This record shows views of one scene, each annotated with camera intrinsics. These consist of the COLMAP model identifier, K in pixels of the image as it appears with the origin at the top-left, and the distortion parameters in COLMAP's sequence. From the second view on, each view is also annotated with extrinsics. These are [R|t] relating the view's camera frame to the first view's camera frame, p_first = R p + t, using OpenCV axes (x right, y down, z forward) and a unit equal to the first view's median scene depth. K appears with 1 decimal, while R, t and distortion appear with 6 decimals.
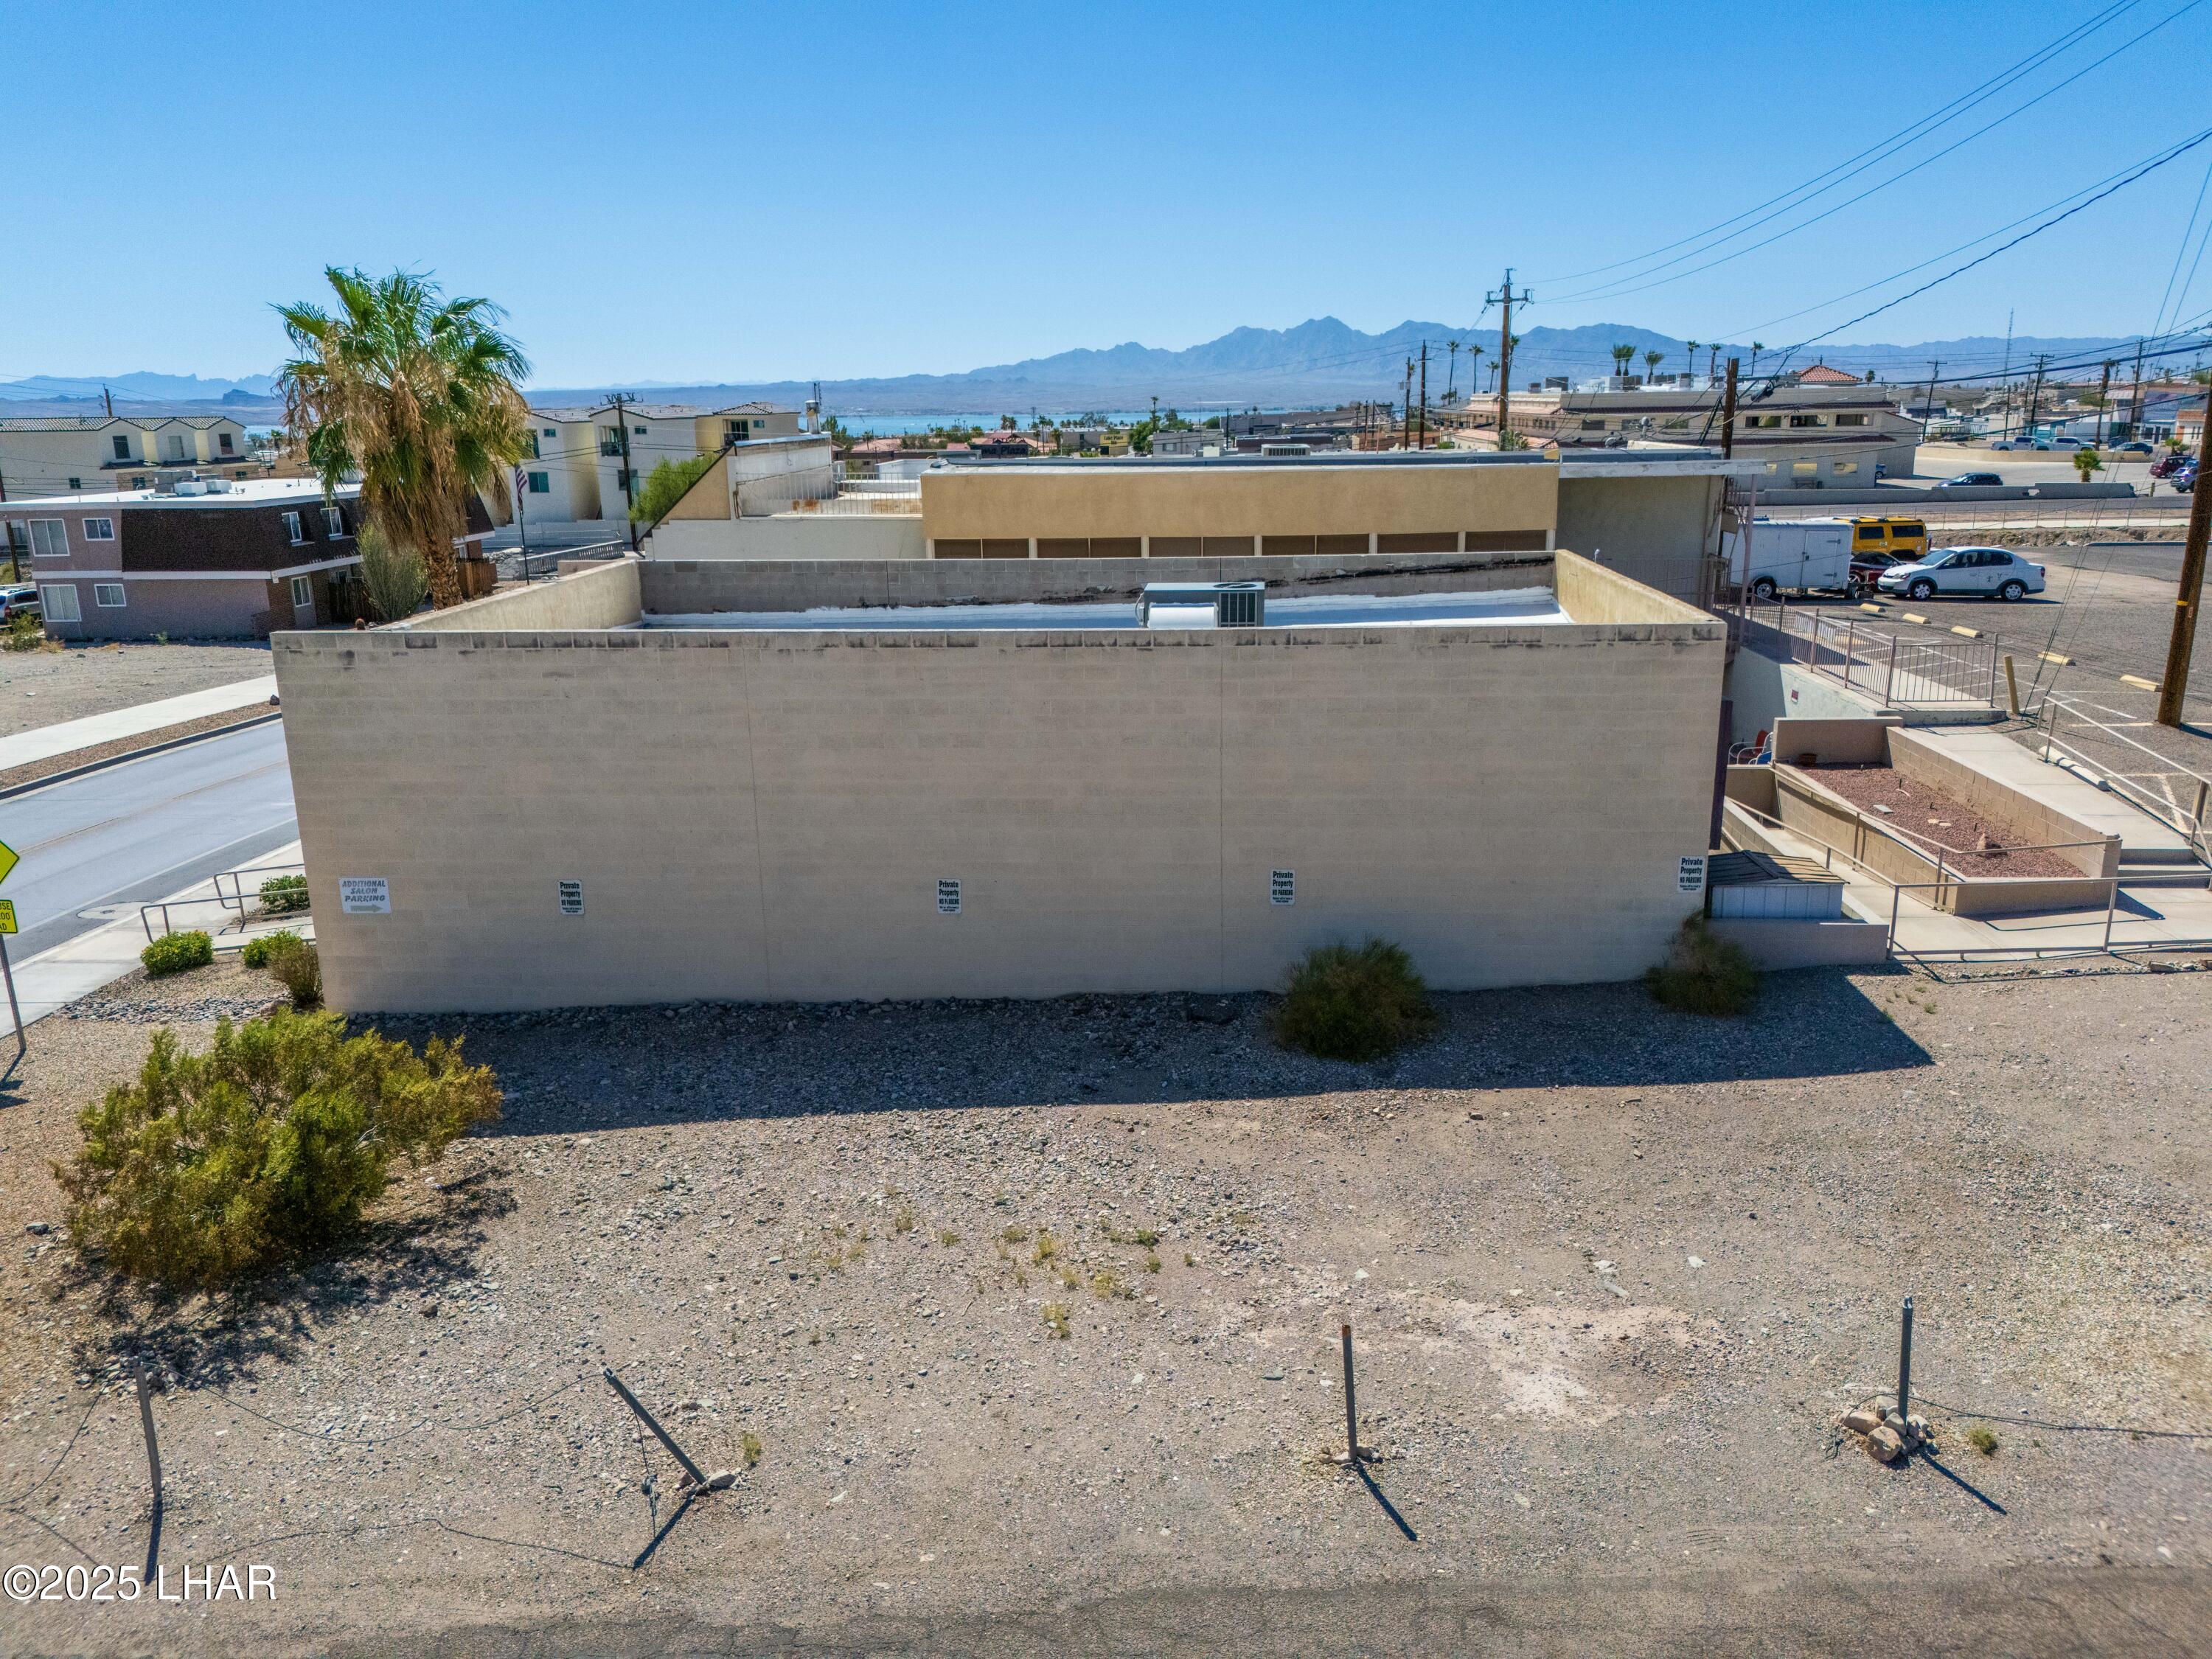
lens RADIAL K [[1629.5, 0, 1107.9], [0, 1629.5, 834.7], [0, 0, 1]] dist [0.088823, -0.097036]
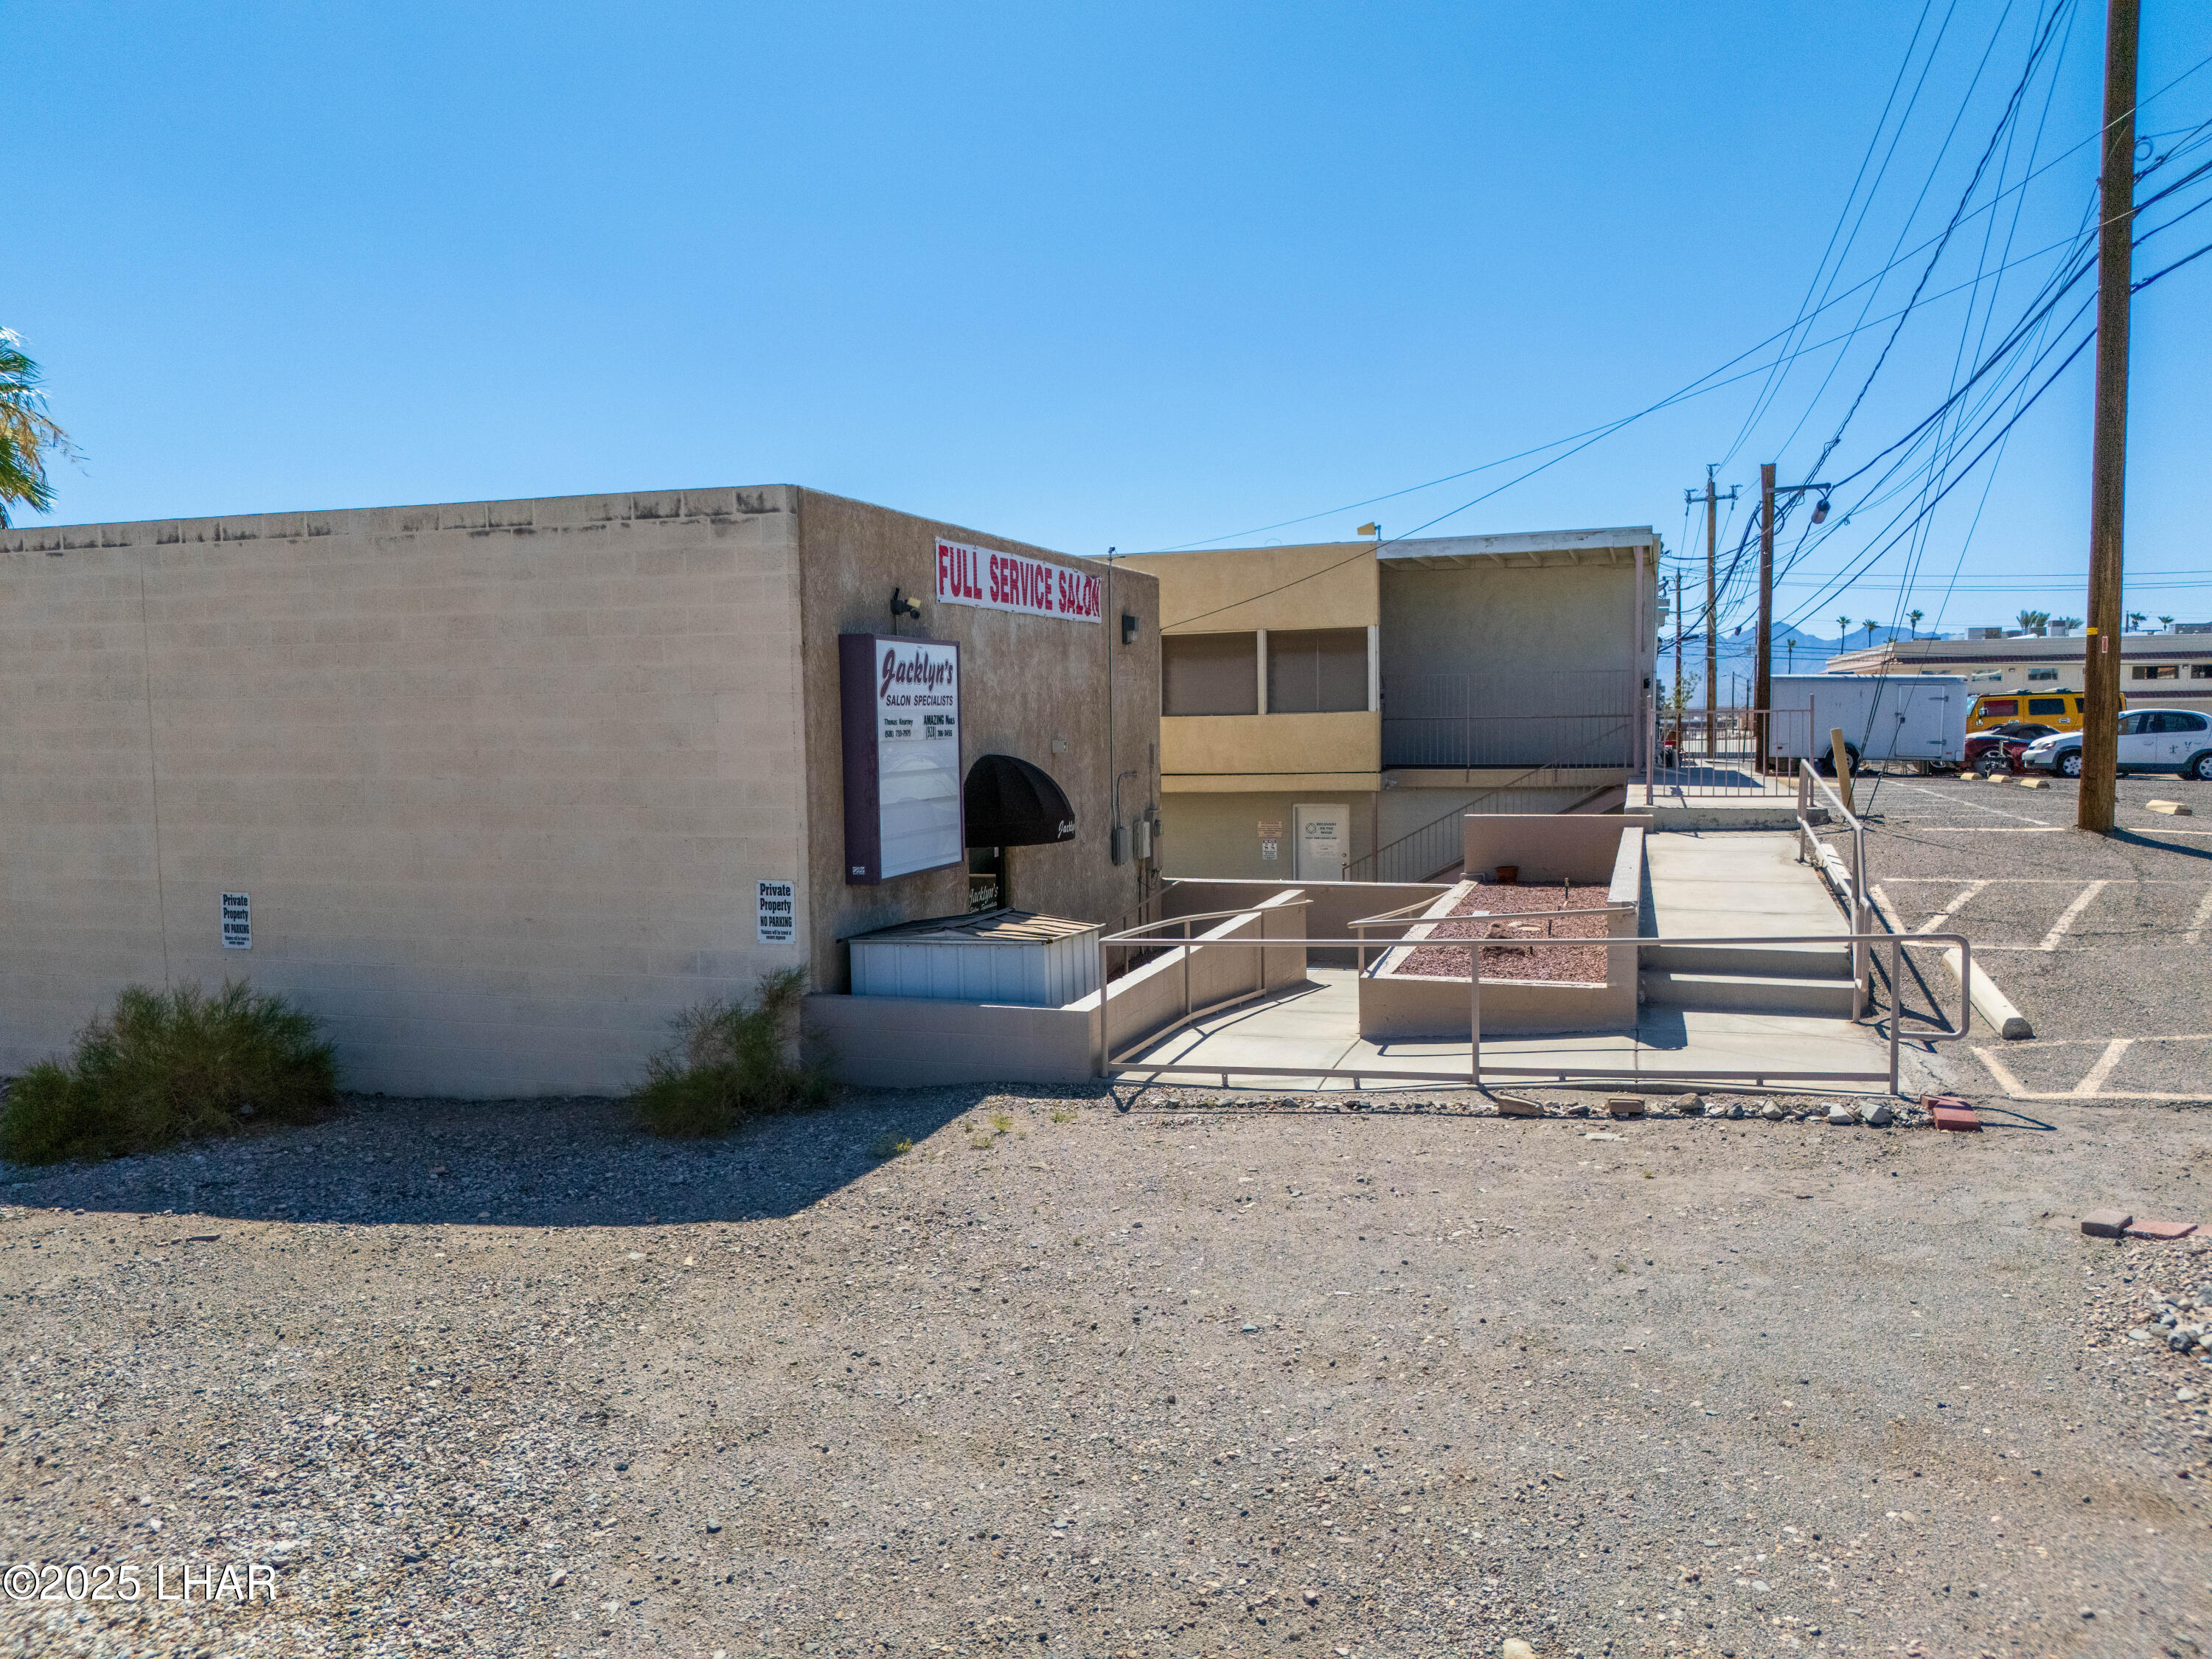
lens RADIAL K [[1629.5, 0, 1107.9], [0, 1629.5, 834.7], [0, 0, 1]] dist [0.088823, -0.097036]
pose [[0.966055, 0.021959, -0.257400, 0.618115], [-0.068048, 0.982823, -0.171546, 0.089386], [0.249211, 0.183238, 0.950956, 0.457994]]
